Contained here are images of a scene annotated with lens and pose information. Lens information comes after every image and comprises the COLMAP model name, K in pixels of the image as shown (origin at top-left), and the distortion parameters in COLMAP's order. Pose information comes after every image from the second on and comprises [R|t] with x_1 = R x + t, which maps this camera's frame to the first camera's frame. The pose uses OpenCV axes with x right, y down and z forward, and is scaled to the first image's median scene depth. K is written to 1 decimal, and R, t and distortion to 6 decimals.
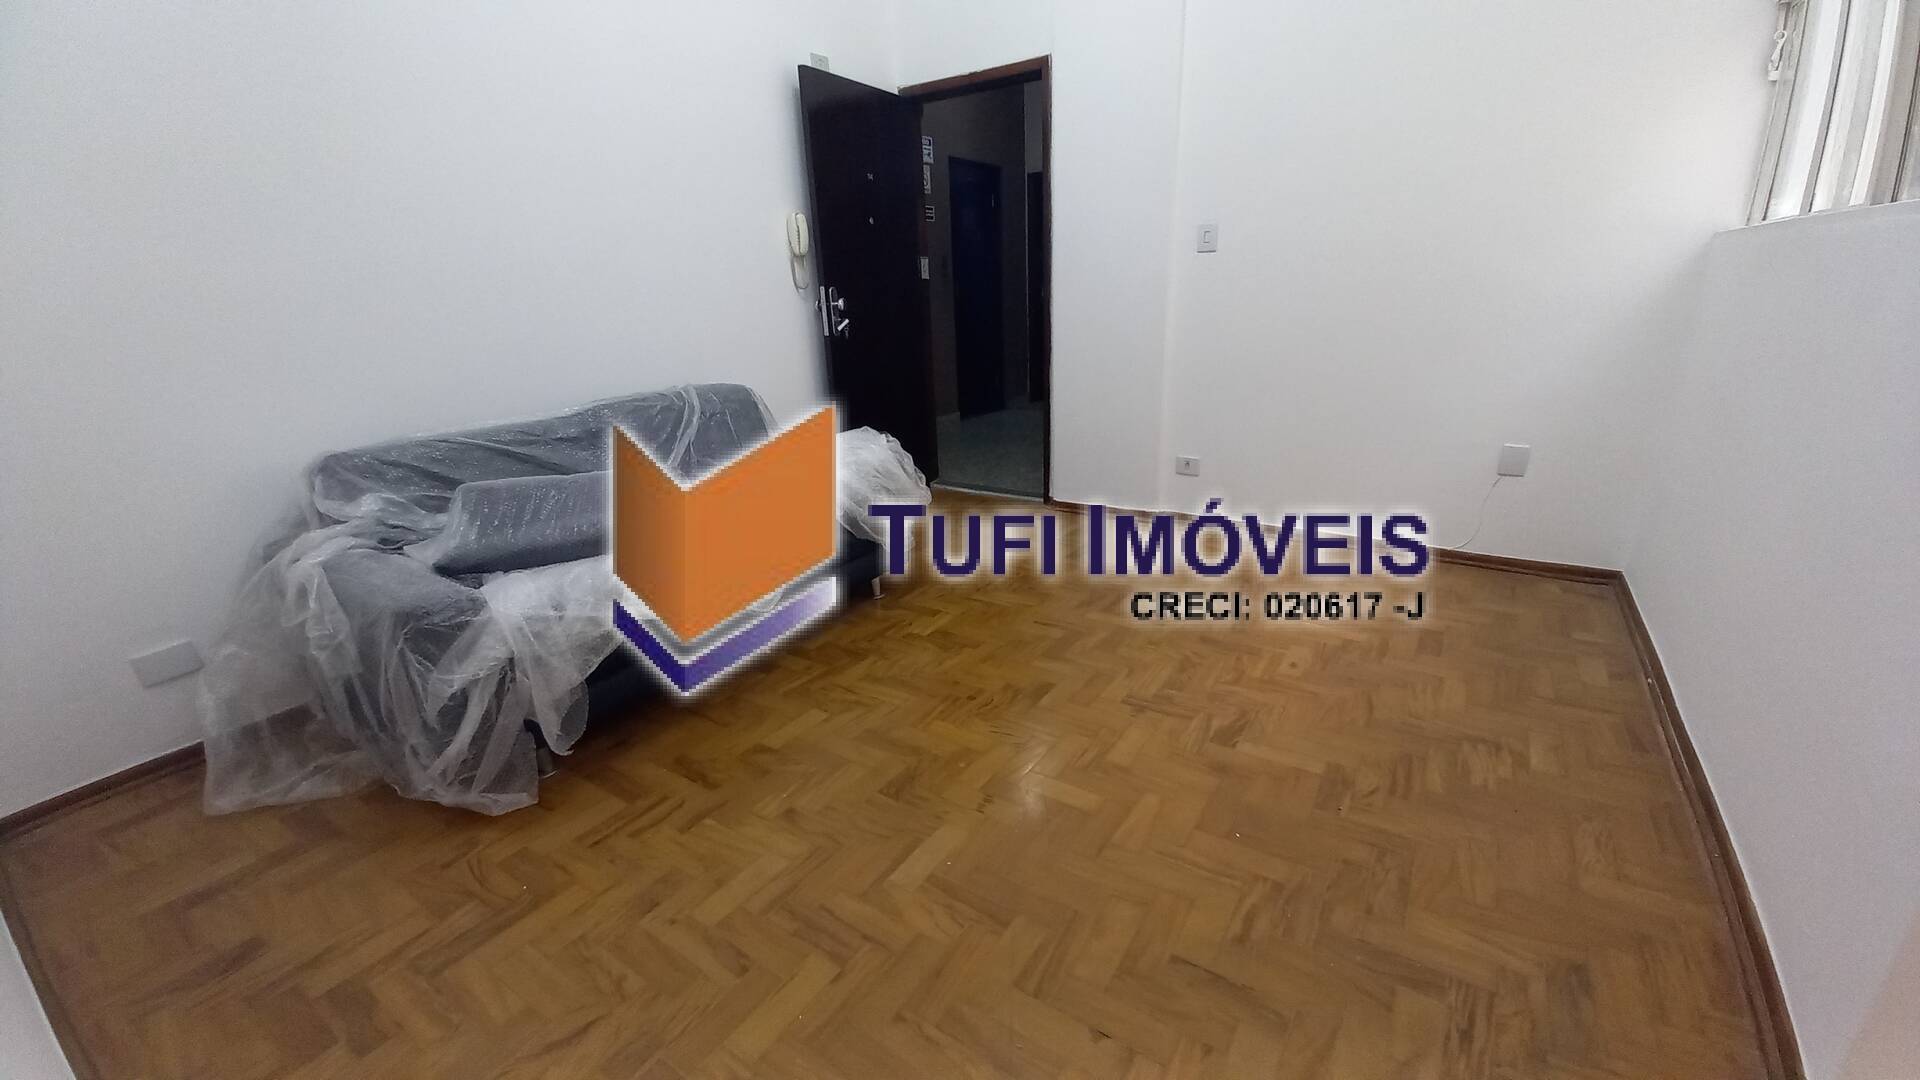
lens RADIAL K [[749.7, 0, 973.0], [0, 749.7, 539.9], [0, 0, 1]] dist [0.000393, -0.000034]
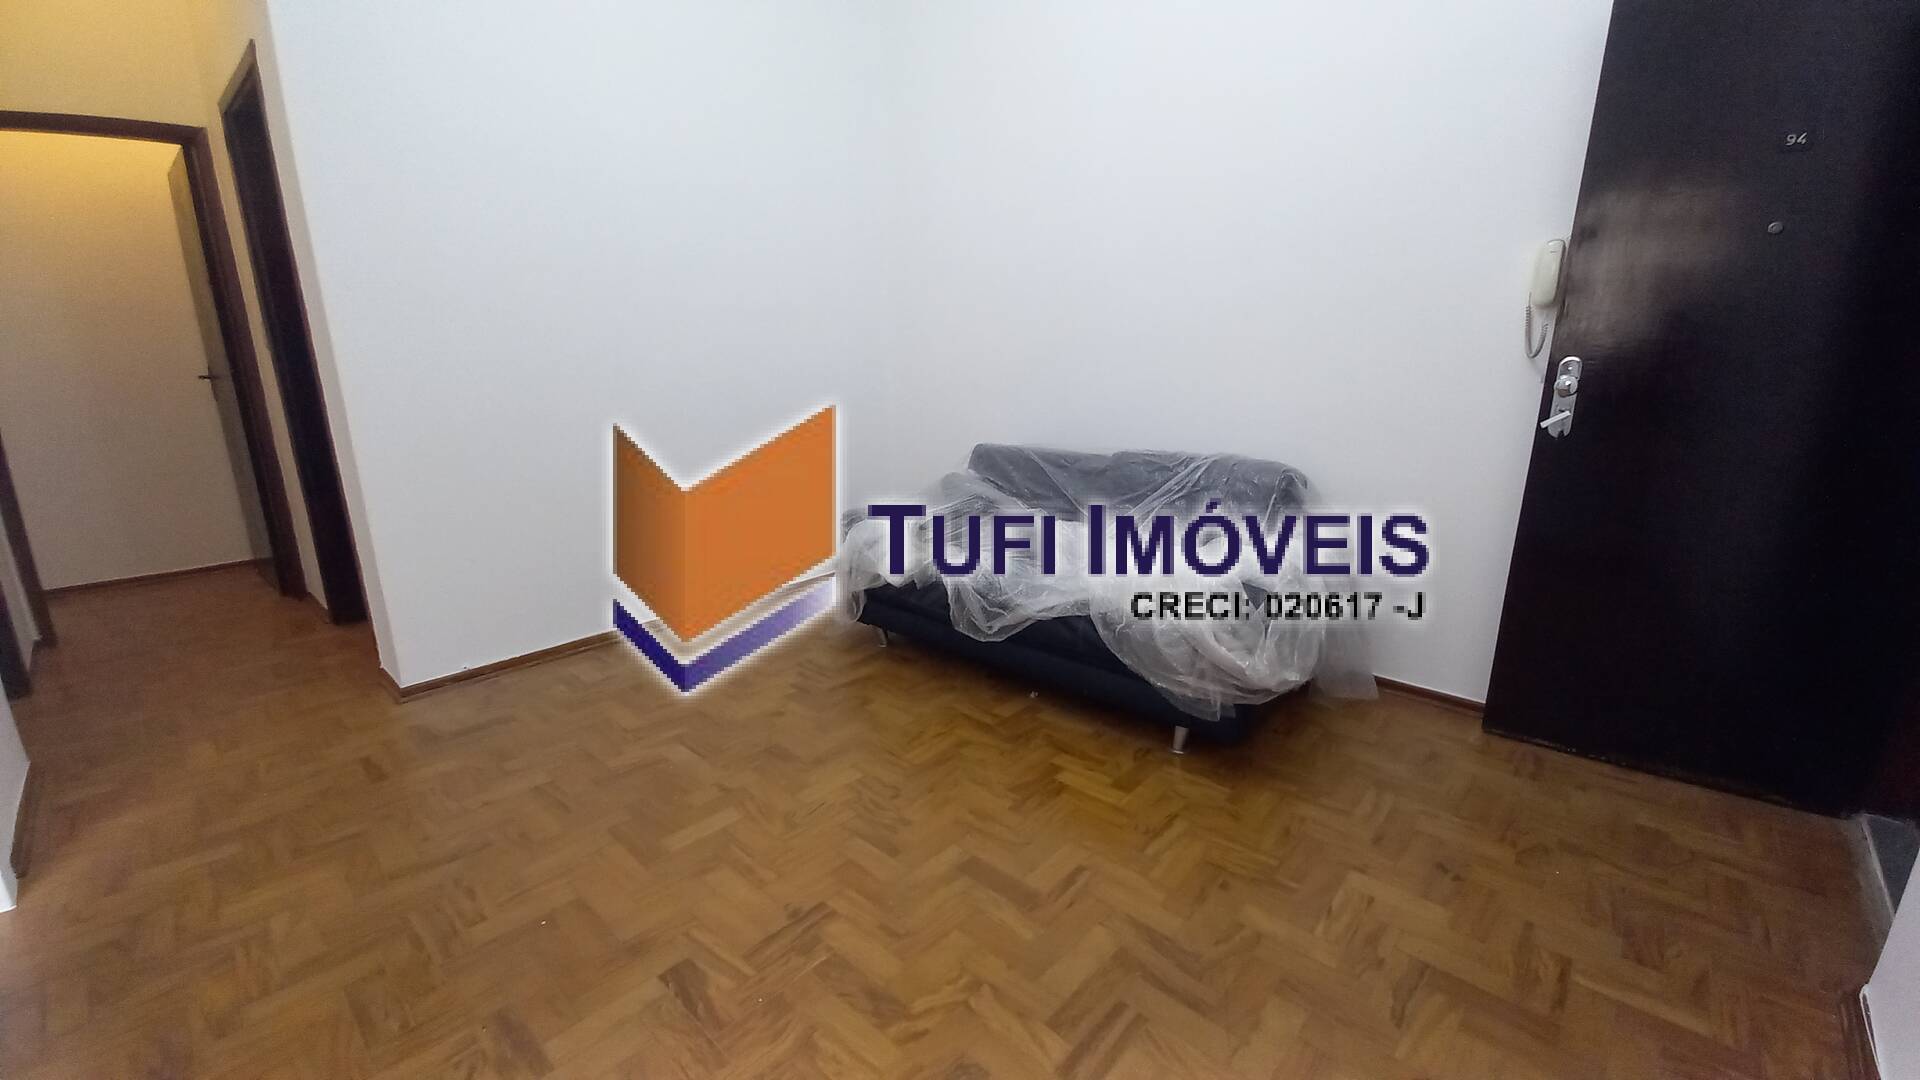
lens RADIAL K [[770.7, 0, 981.5], [0, 770.7, 550.1], [0, 0, 1]] dist [0.025749, -0.014425]
pose [[-0.149814, 0.282886, -0.947381, 1.005334], [-0.309106, 0.896763, 0.316652, -0.507236], [0.939153, 0.340281, -0.046906, 1.296817]]
